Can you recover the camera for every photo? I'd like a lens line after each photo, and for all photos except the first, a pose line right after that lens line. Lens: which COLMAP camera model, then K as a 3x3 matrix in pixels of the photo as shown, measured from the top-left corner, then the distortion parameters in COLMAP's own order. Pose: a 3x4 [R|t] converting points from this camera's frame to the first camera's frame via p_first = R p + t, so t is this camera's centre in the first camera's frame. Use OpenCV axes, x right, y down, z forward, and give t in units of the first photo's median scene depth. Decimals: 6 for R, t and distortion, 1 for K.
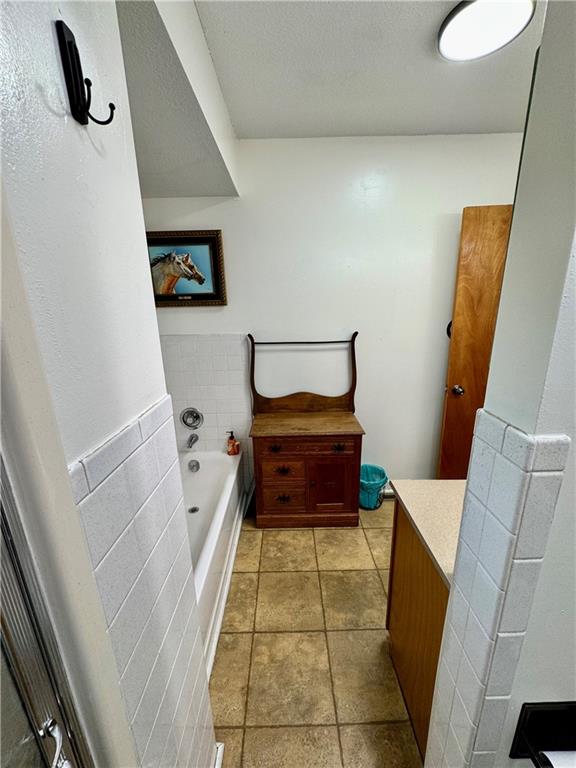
lens RADIAL K [[303.0, 0, 291.2], [0, 303.0, 383.6], [0, 0, 1]] dist [-0.002740, 0.000020]
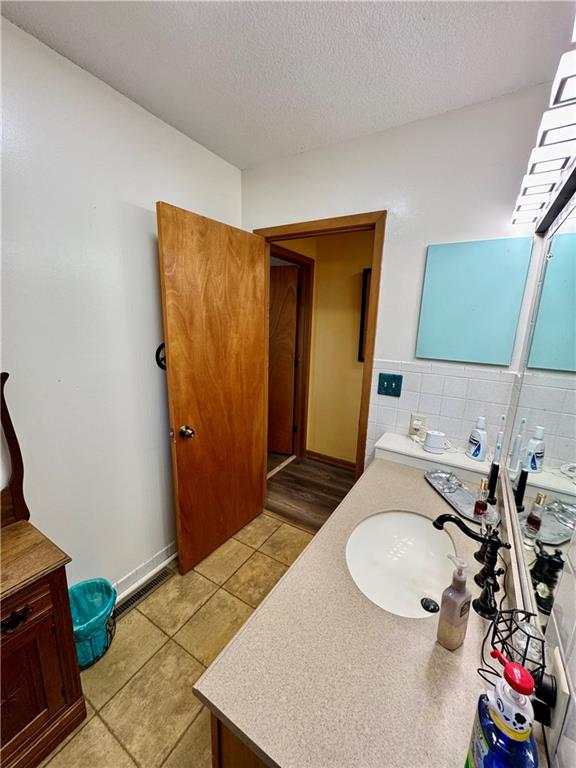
lens RADIAL K [[303.0, 0, 284.6], [0, 303.0, 385.0], [0, 0, 1]] dist [-0.002740, 0.000020]
pose [[0.536055, -0.136378, 0.833094, 0.041506], [0.171856, 0.983828, 0.050473, -0.104152], [-0.826505, 0.116117, 0.550823, 0.352761]]
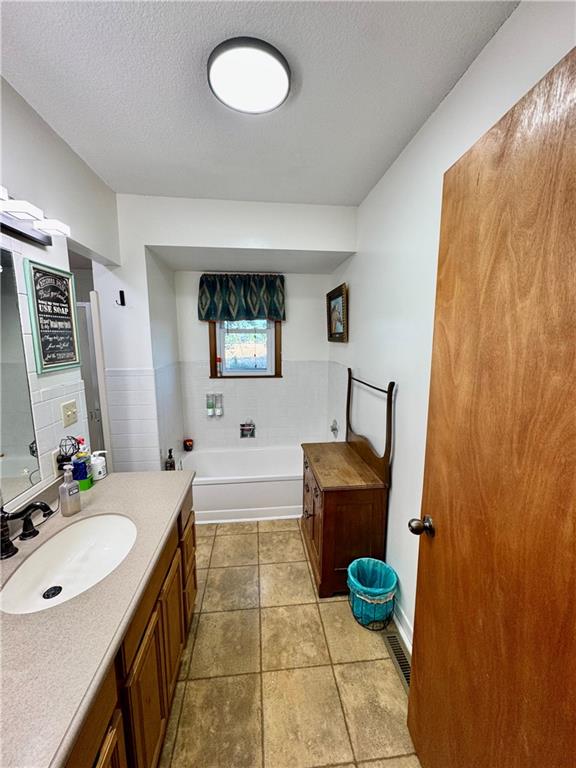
lens RADIAL K [[303.0, 0, 286.9], [0, 303.0, 384.9], [0, 0, 1]] dist [-0.002740, 0.000020]
pose [[0.096656, 0.166763, -0.981248, 1.051710], [-0.253458, 0.957487, 0.137759, -0.226406], [0.962505, 0.235390, 0.134815, 0.715583]]
